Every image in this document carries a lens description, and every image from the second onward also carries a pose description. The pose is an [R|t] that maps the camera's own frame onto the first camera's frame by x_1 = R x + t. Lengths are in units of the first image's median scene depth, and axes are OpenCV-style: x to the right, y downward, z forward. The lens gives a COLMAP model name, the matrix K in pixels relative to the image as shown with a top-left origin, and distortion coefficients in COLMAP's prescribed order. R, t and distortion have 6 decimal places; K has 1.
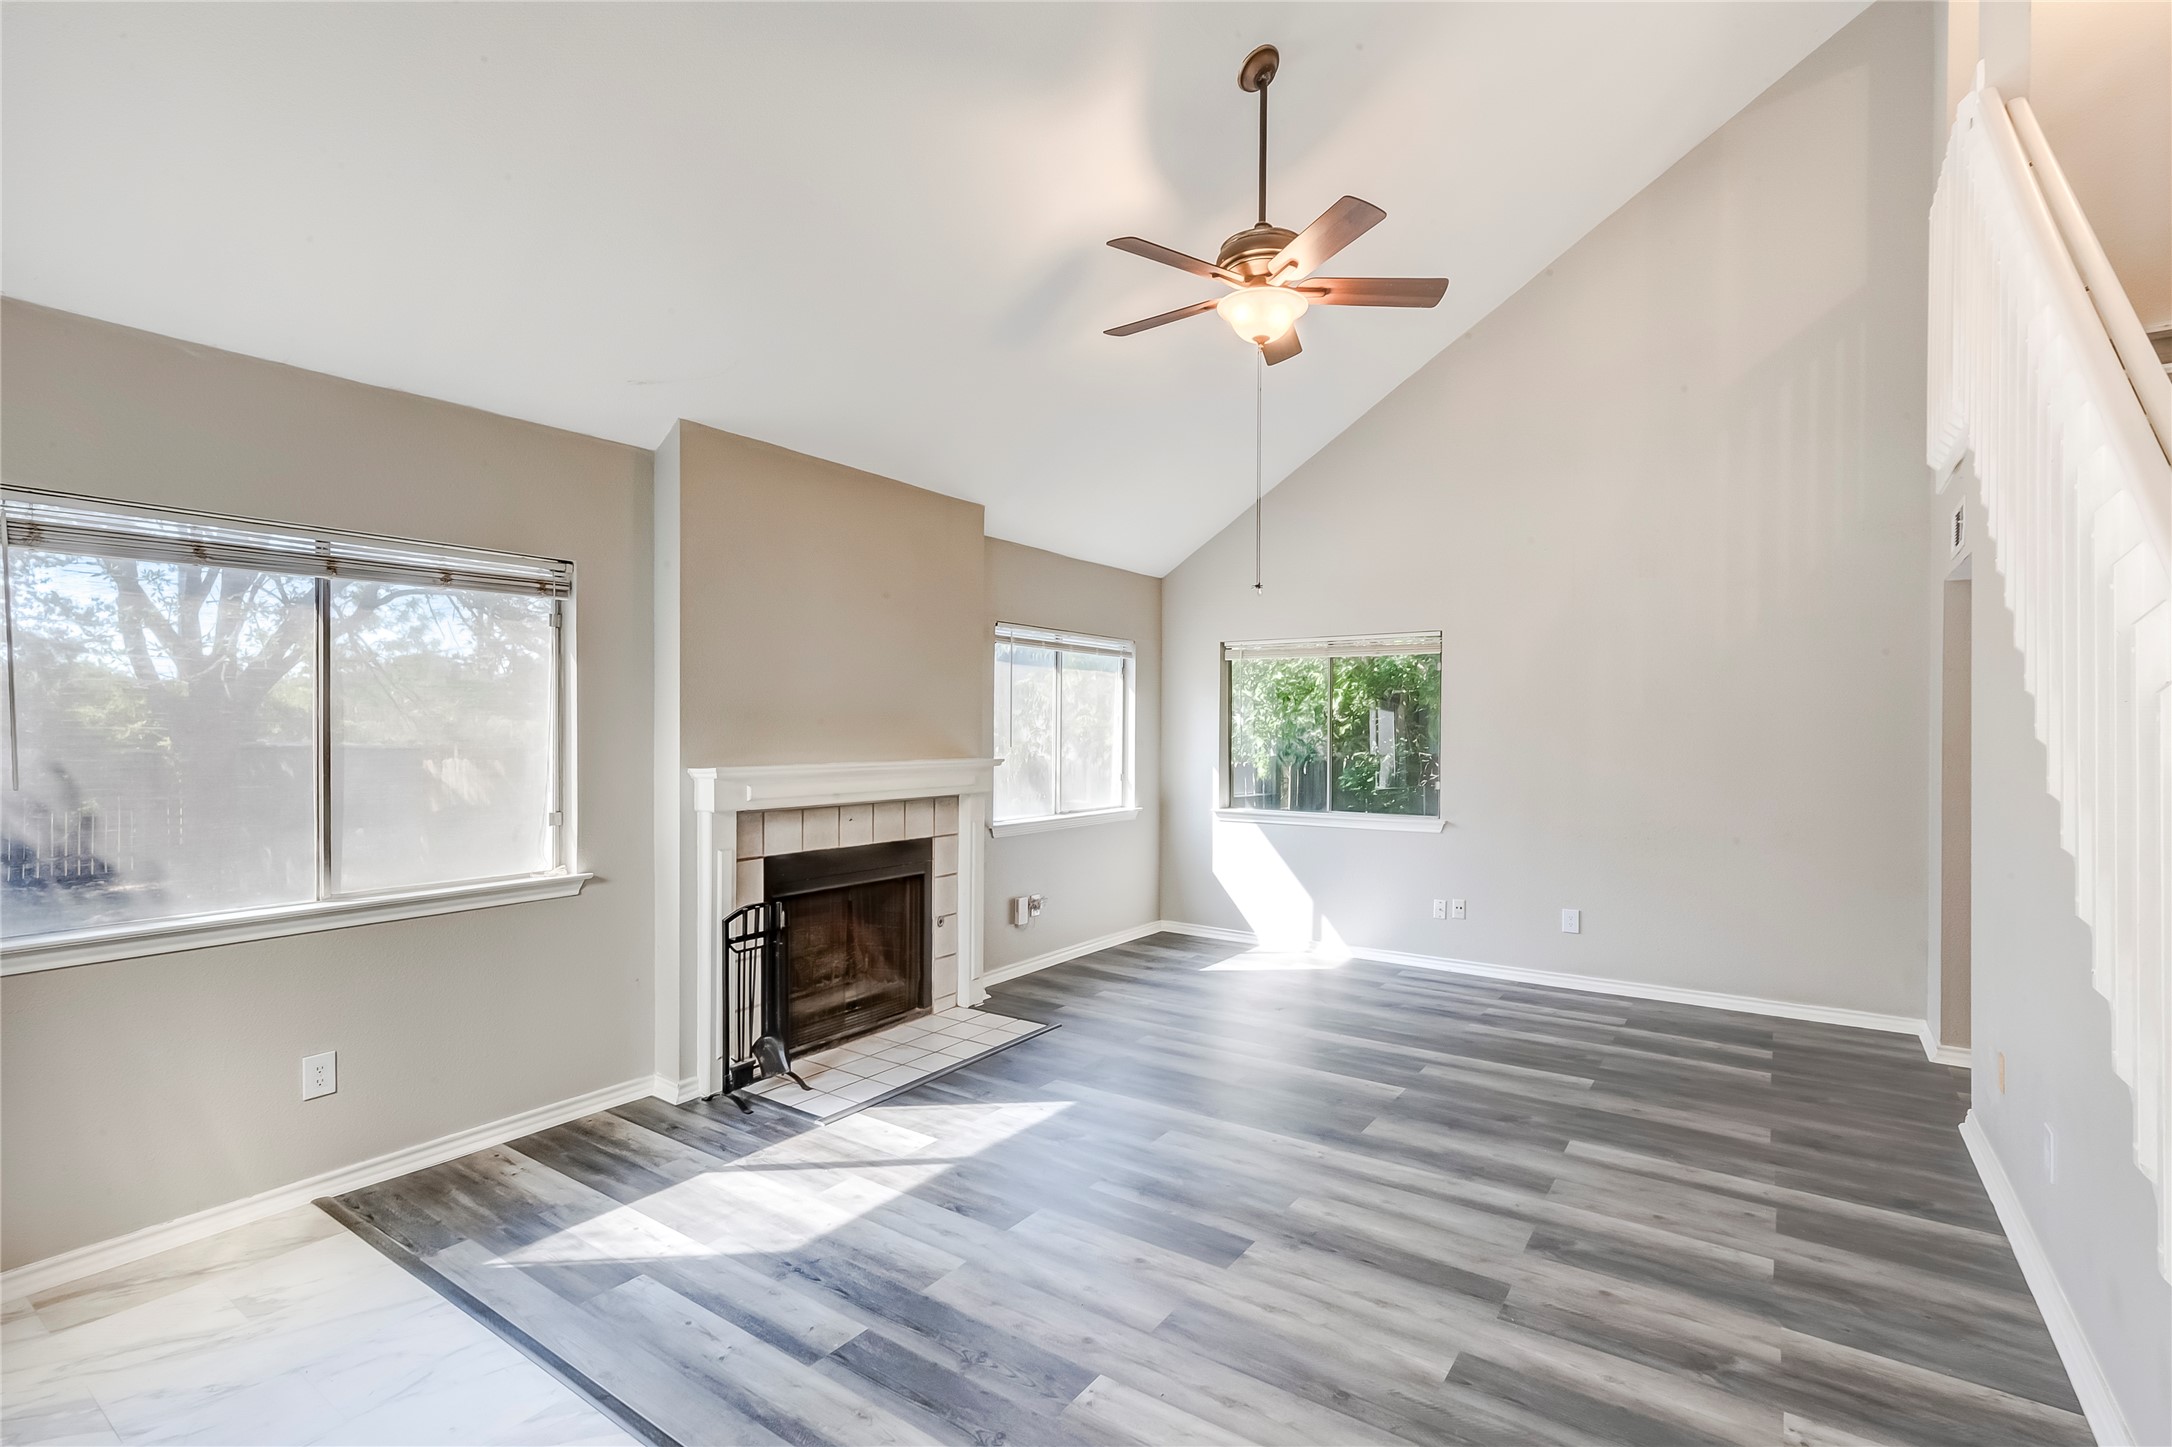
lens RADIAL K [[992.6, 0, 1085.6], [0, 992.6, 731.9], [0, 0, 1]] dist [-0.000210, -0.000016]
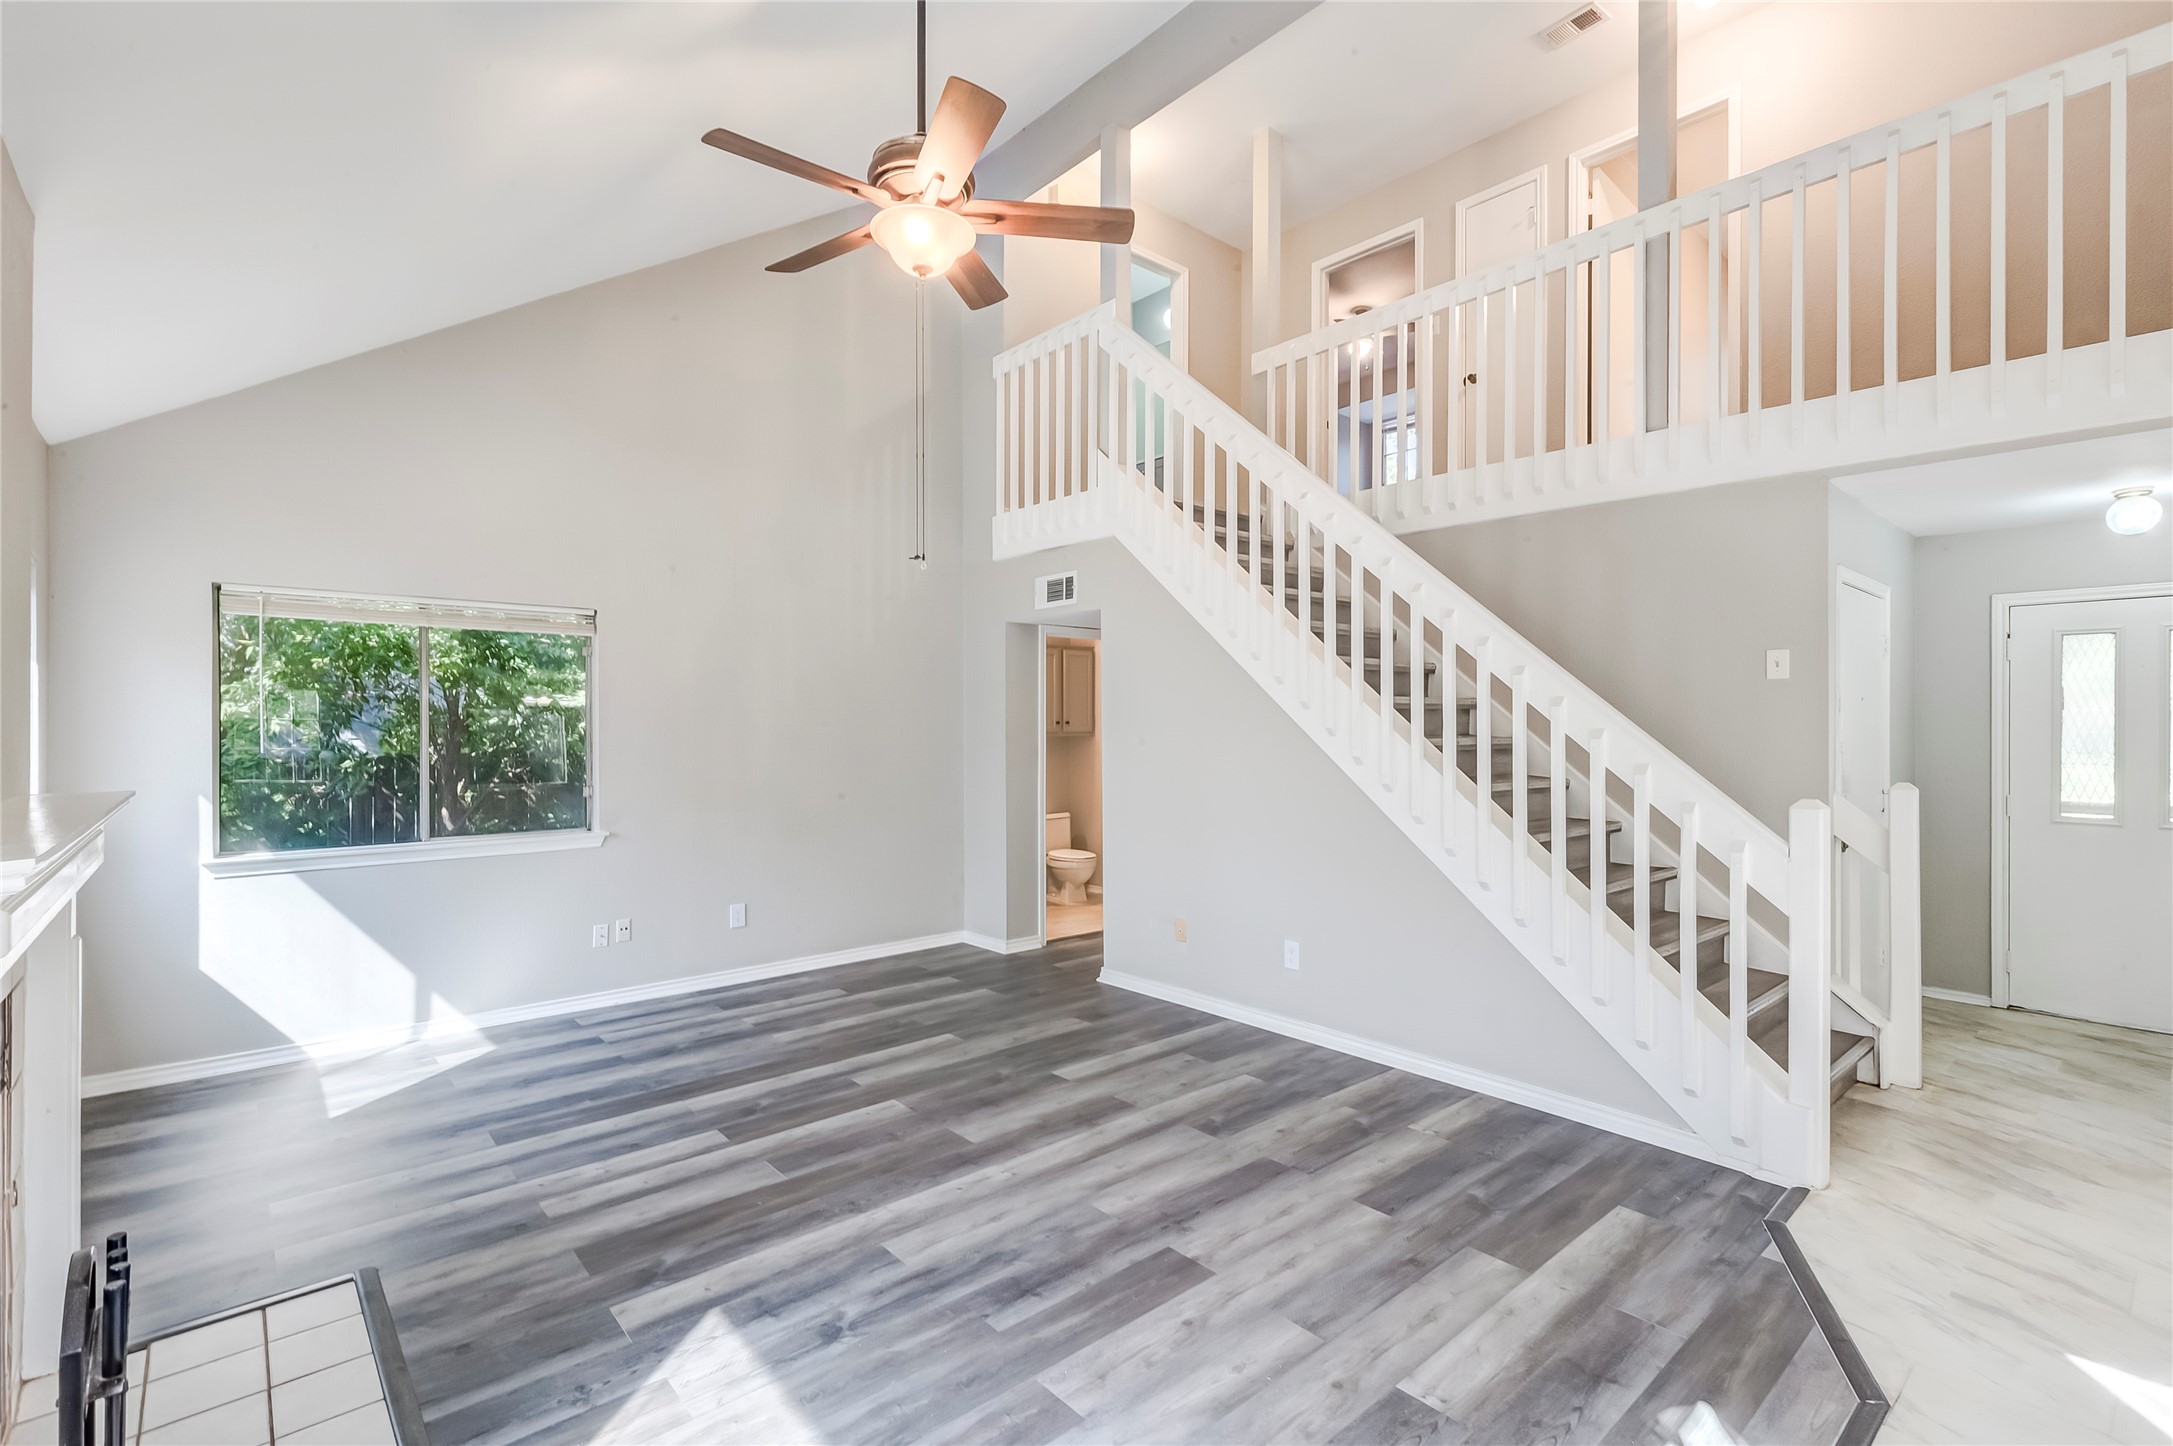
lens RADIAL K [[1003.0, 0, 1073.6], [0, 1003.0, 727.8], [0, 0, 1]] dist [0.000168, 0.000147]
pose [[0.243114, -0.008494, 0.969960, -0.578375], [0.009134, 0.999937, 0.006467, -0.001513], [-0.969955, 0.007287, 0.243177, 0.612355]]
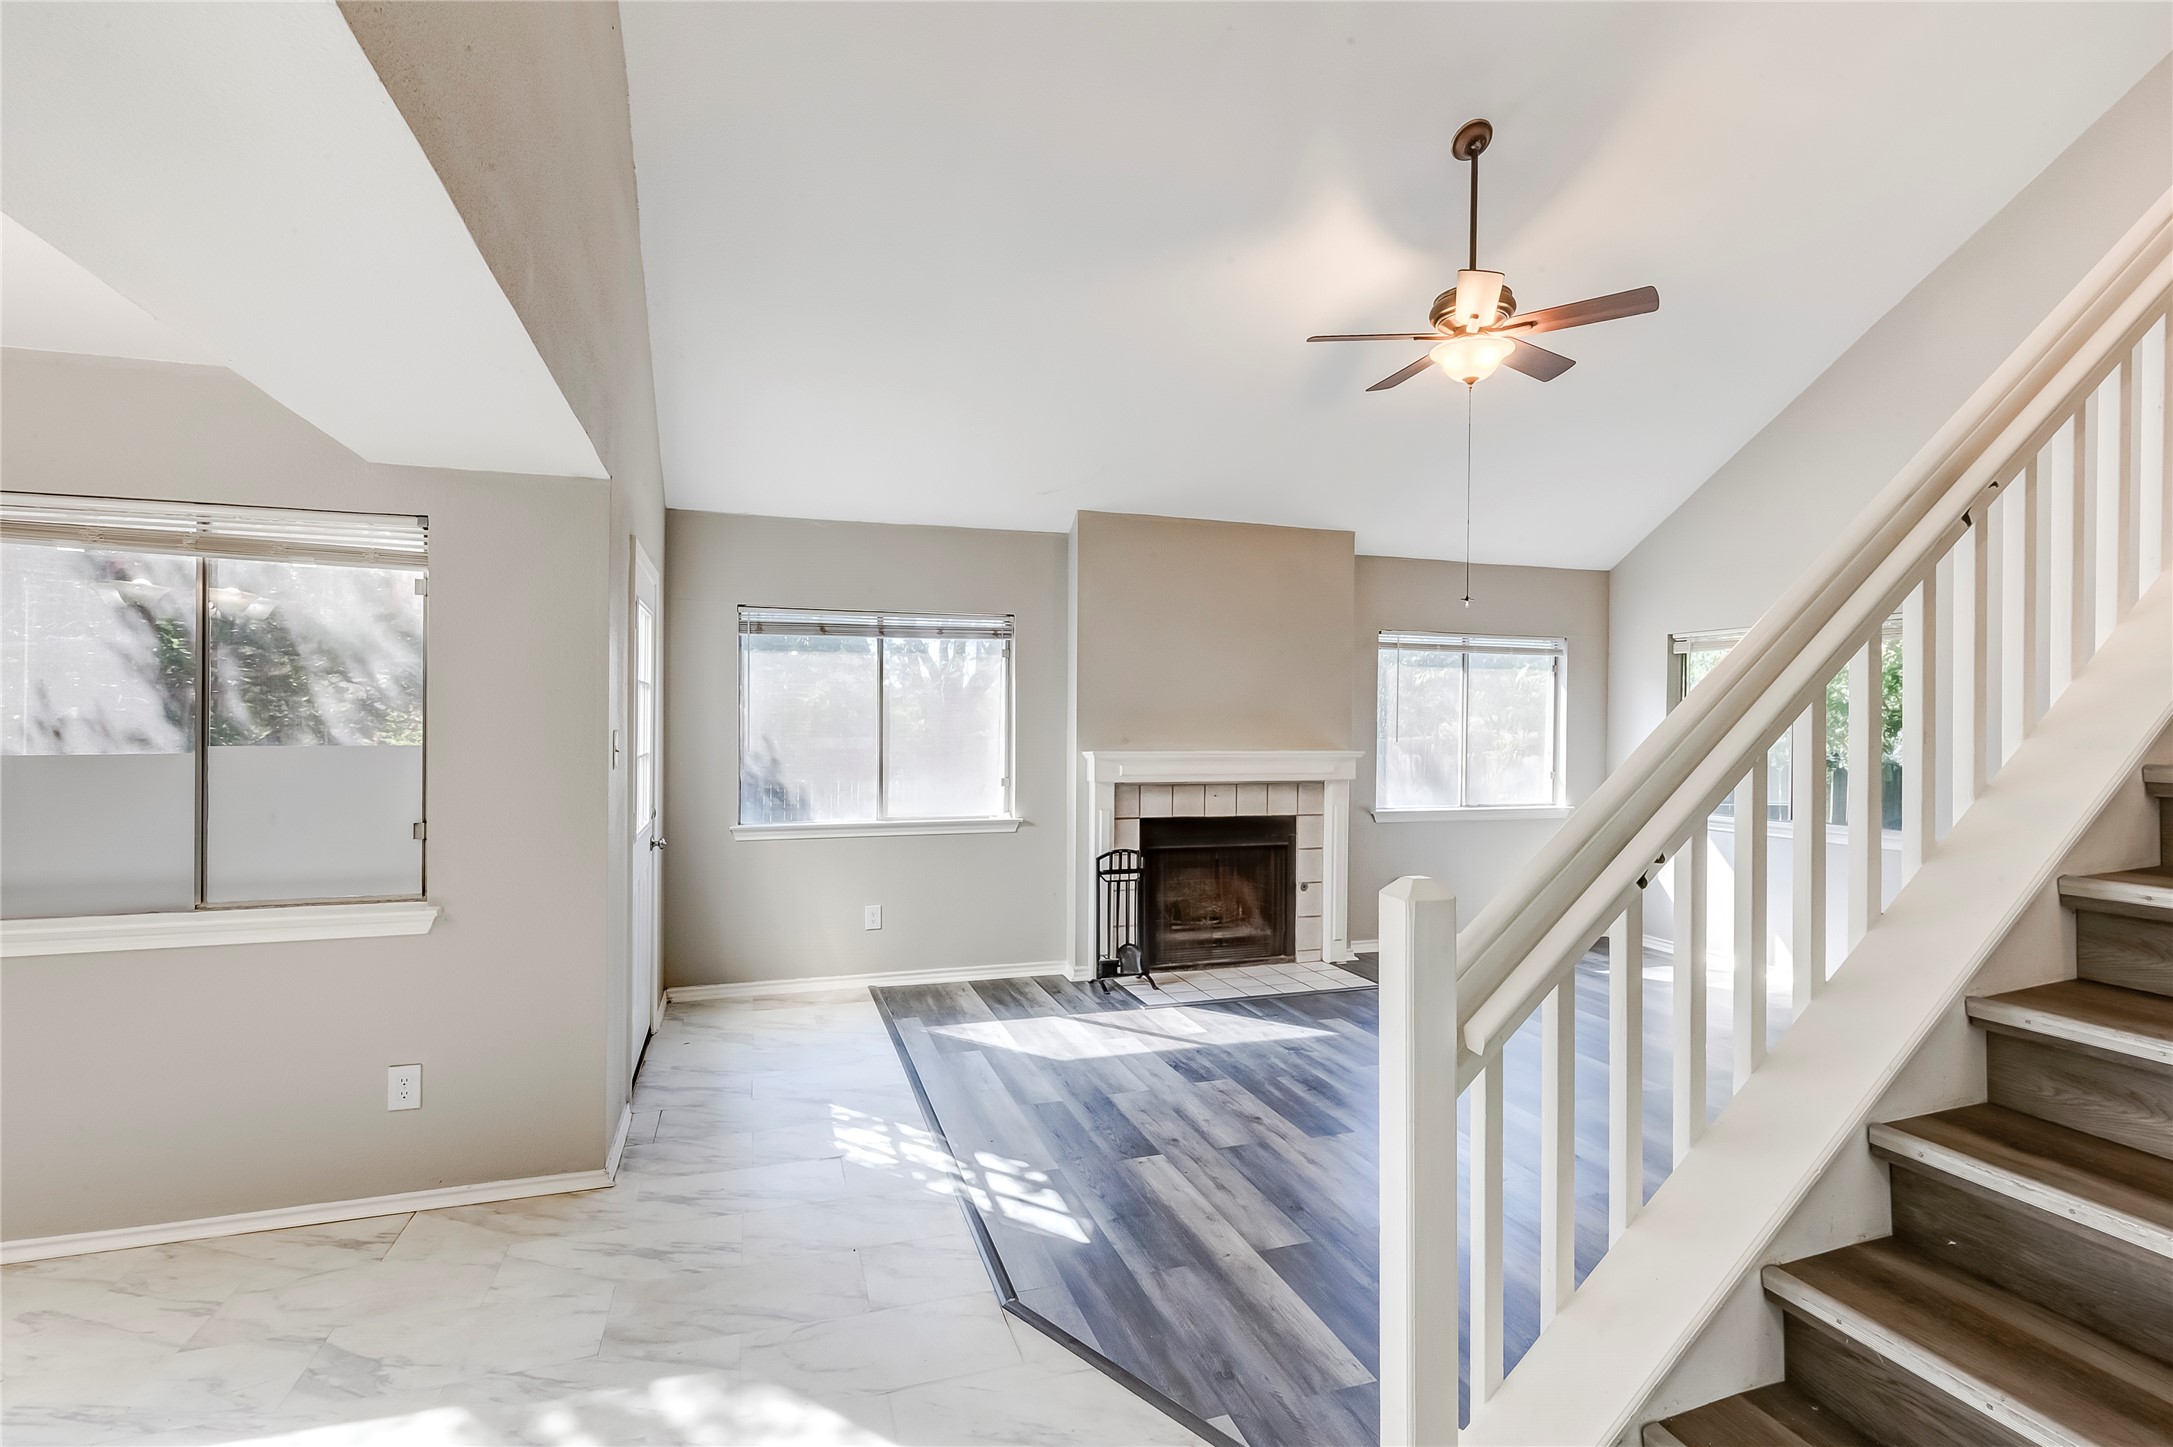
lens RADIAL K [[1003.0, 0, 1073.6], [0, 1003.0, 728.3], [0, 0, 1]] dist [0.000168, 0.000147]
pose [[0.792405, 0.005409, -0.609972, 0.477247], [-0.006591, 0.999978, 0.000304, 0.002620], [0.609960, 0.003779, 0.792423, -0.163924]]
